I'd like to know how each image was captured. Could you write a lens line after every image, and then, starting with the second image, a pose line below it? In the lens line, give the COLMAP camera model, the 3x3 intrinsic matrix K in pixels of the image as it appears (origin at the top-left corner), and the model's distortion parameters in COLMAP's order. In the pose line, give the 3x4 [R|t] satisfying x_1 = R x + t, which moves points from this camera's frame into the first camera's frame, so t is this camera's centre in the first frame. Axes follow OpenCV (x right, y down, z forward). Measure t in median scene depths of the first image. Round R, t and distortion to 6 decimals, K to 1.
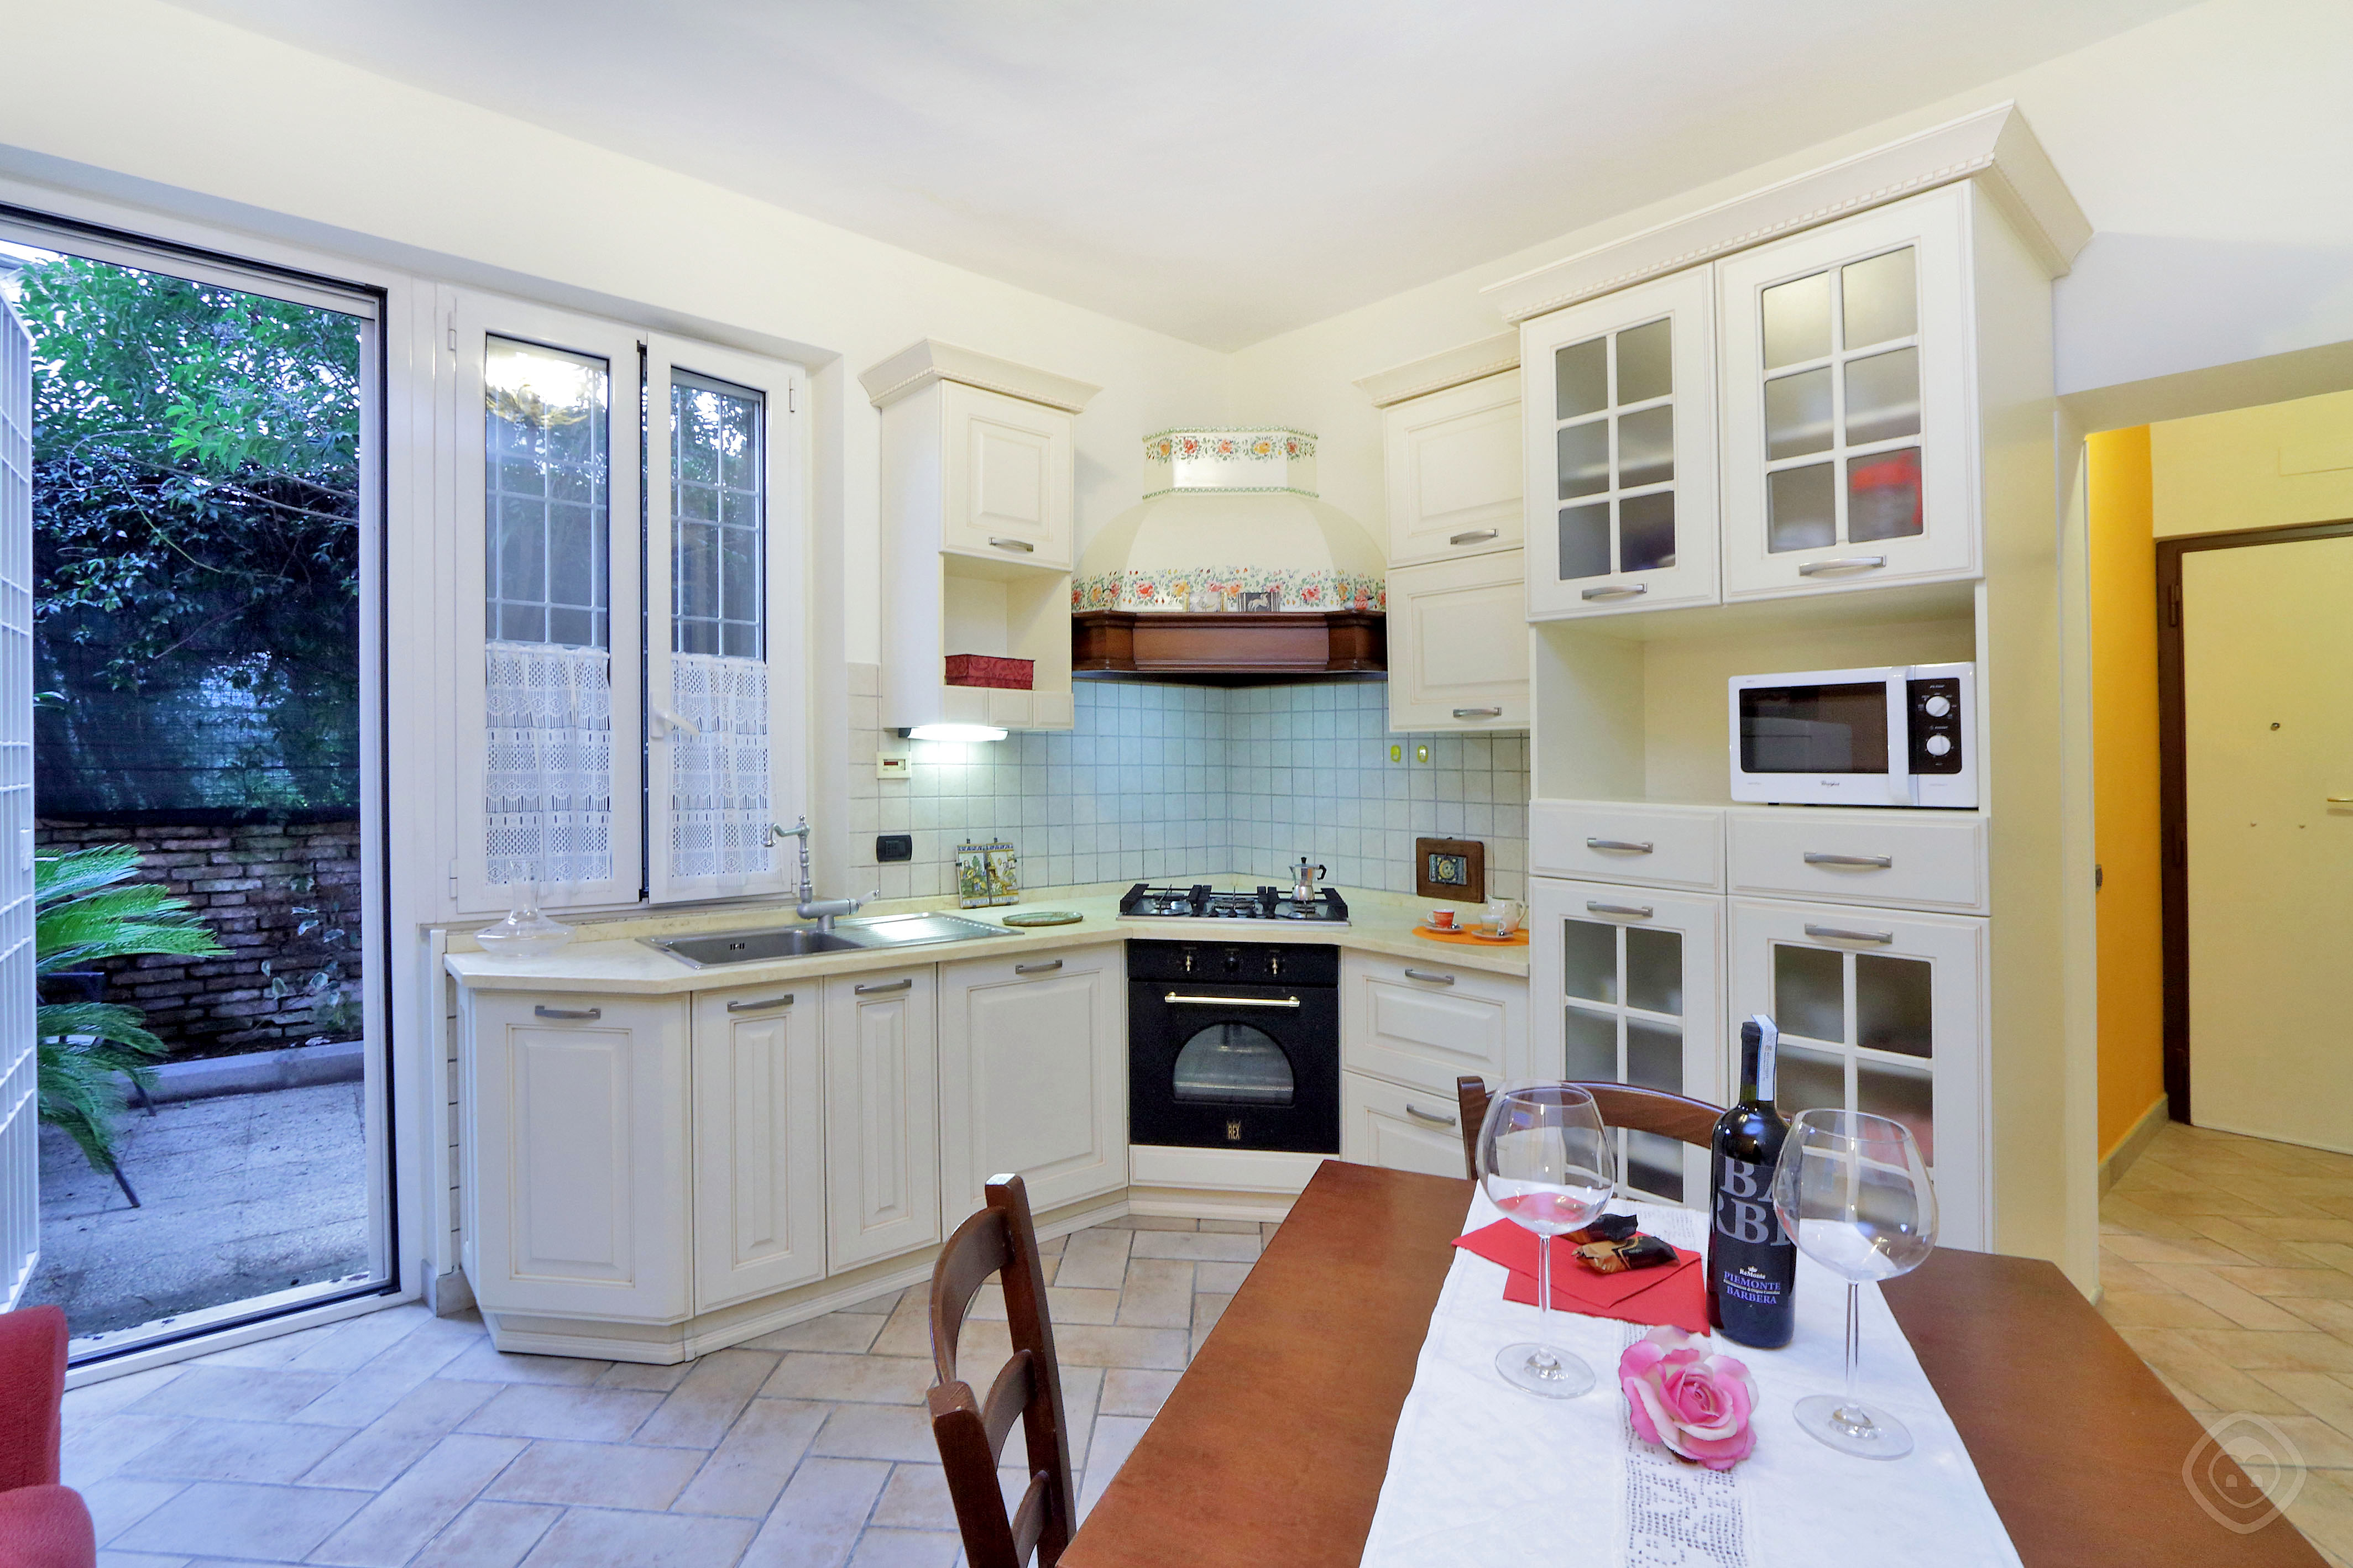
lens RADIAL K [[1109.5, 0, 1171.4], [0, 1109.5, 799.2], [0, 0, 1]] dist [-0.015409, 0.002655]
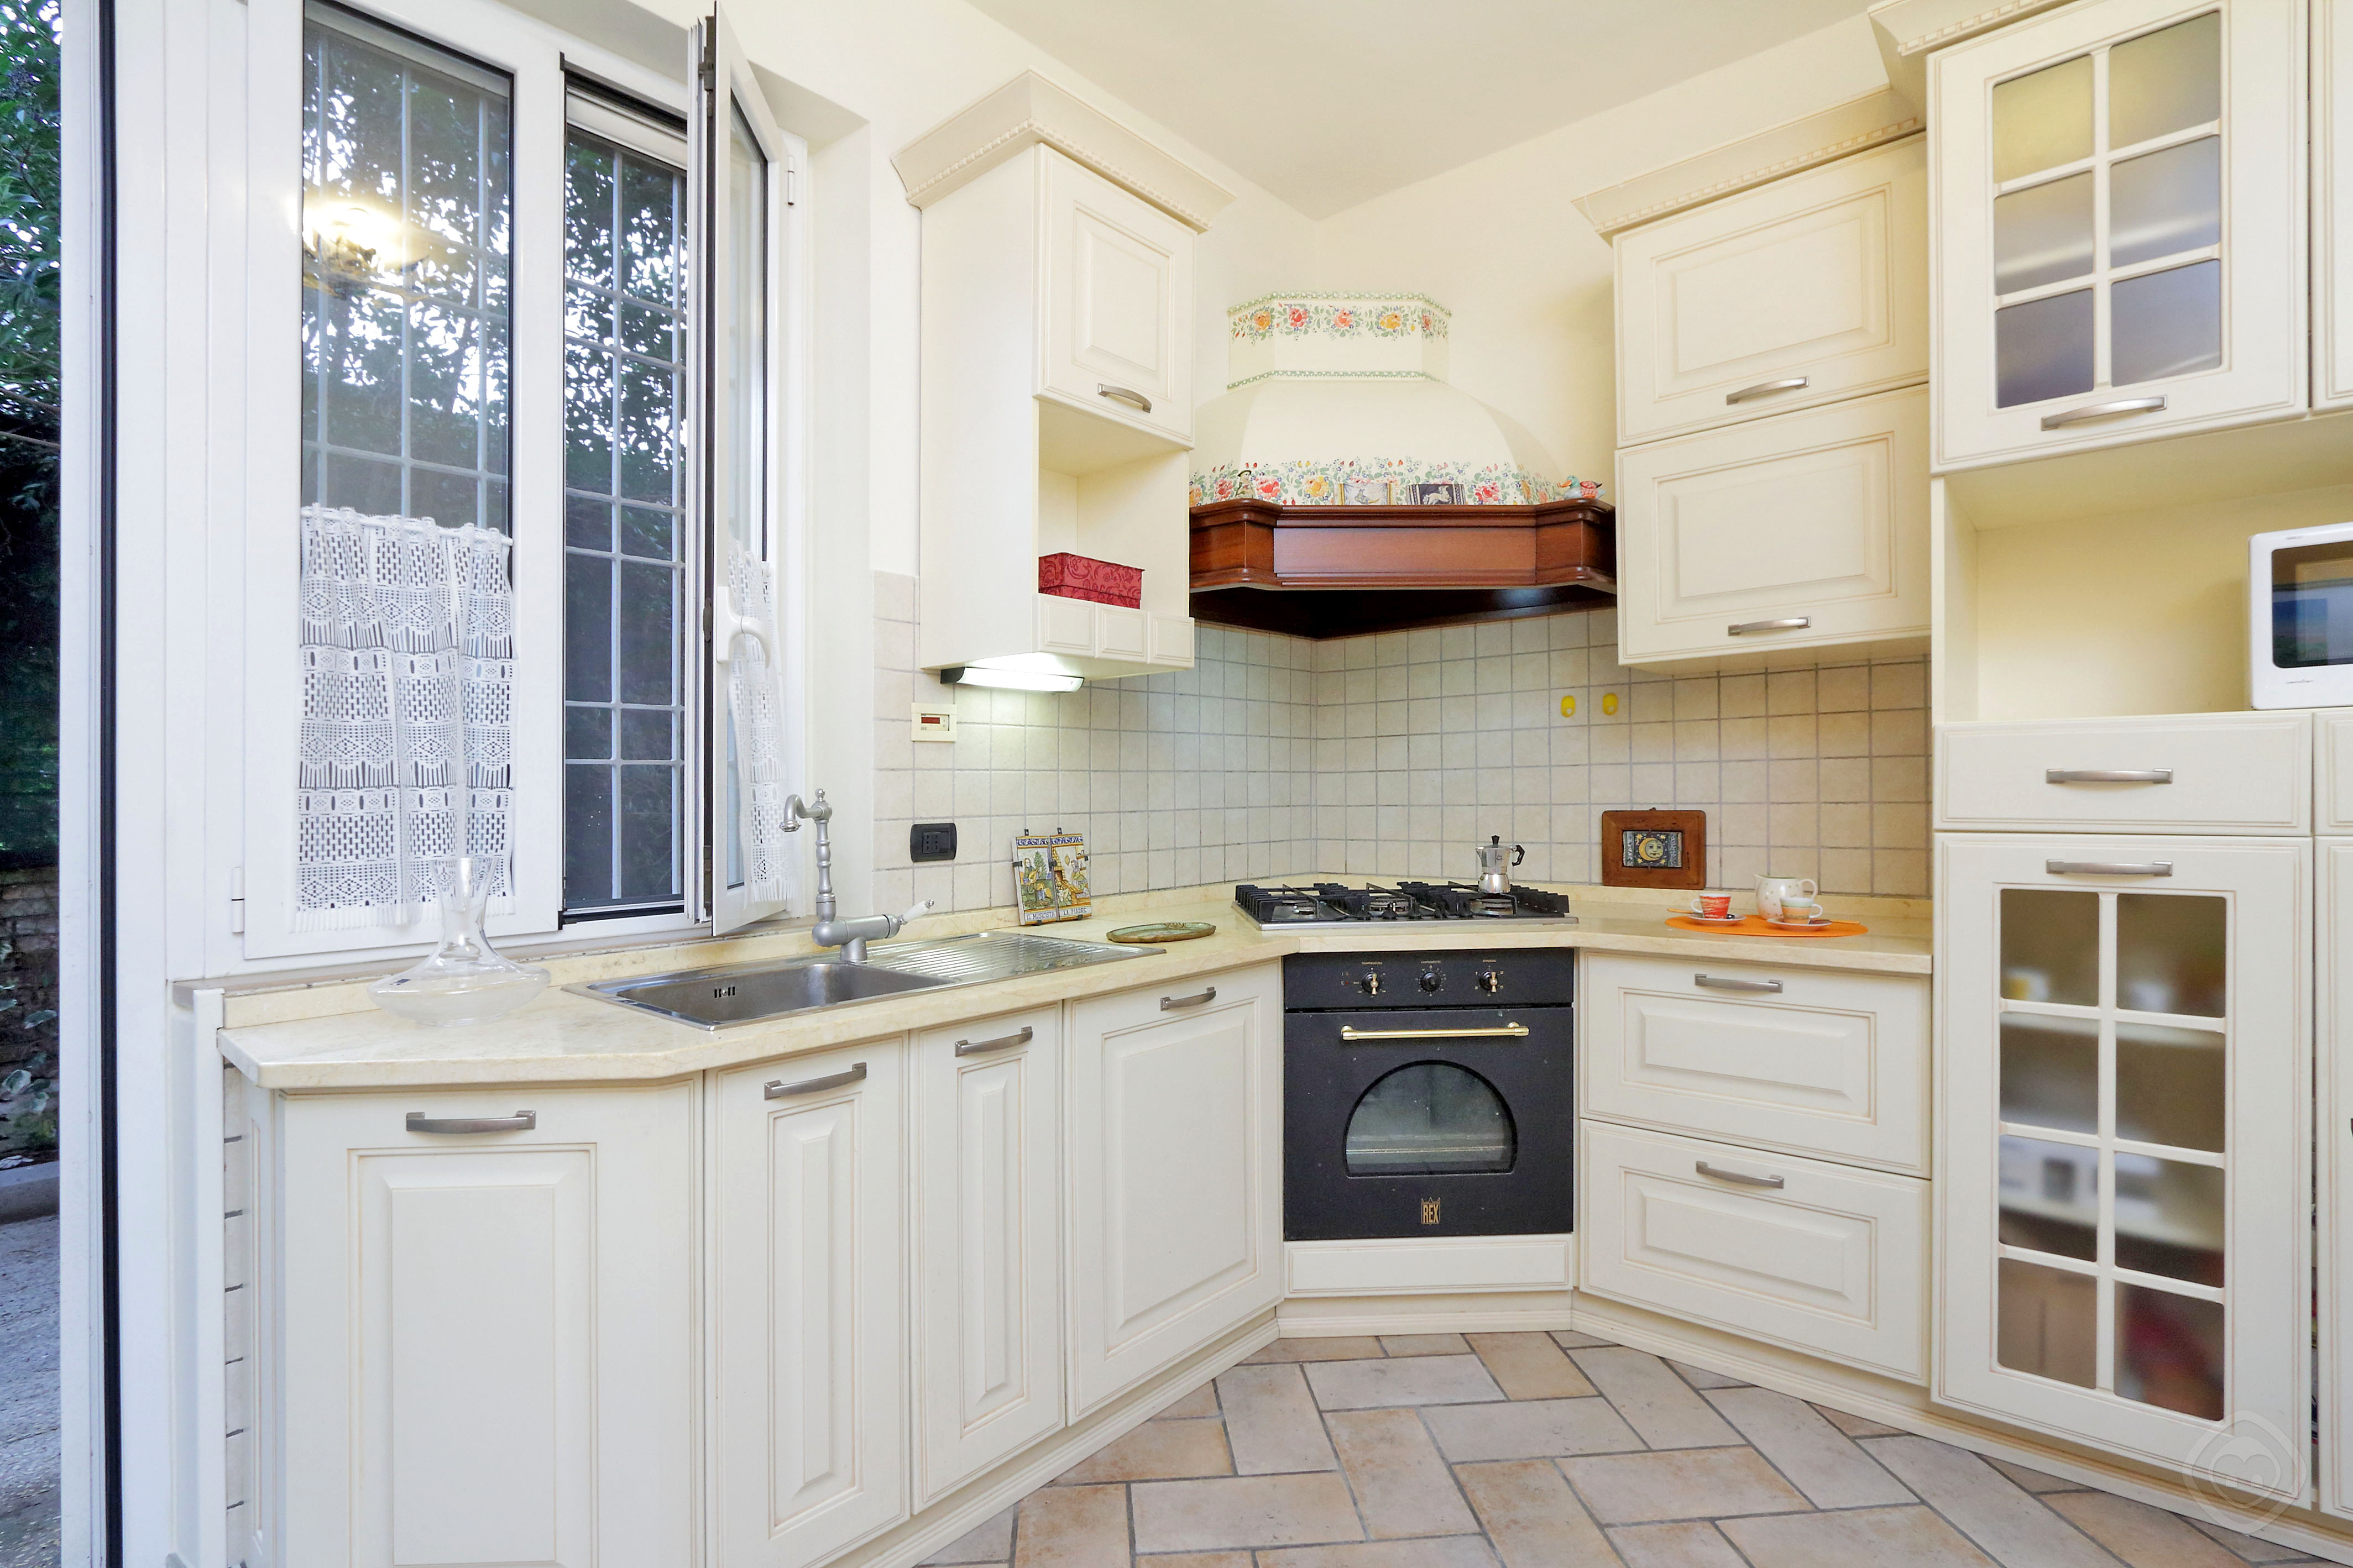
lens RADIAL K [[1109.5, 0, 1192.8], [0, 1109.5, 790.2], [0, 0, 1]] dist [-0.015409, 0.002655]
pose [[0.987640, -0.025043, 0.154724, -0.202954], [0.031020, 0.998858, -0.036337, 0.043267], [-0.153637, 0.040688, 0.987289, 0.291388]]
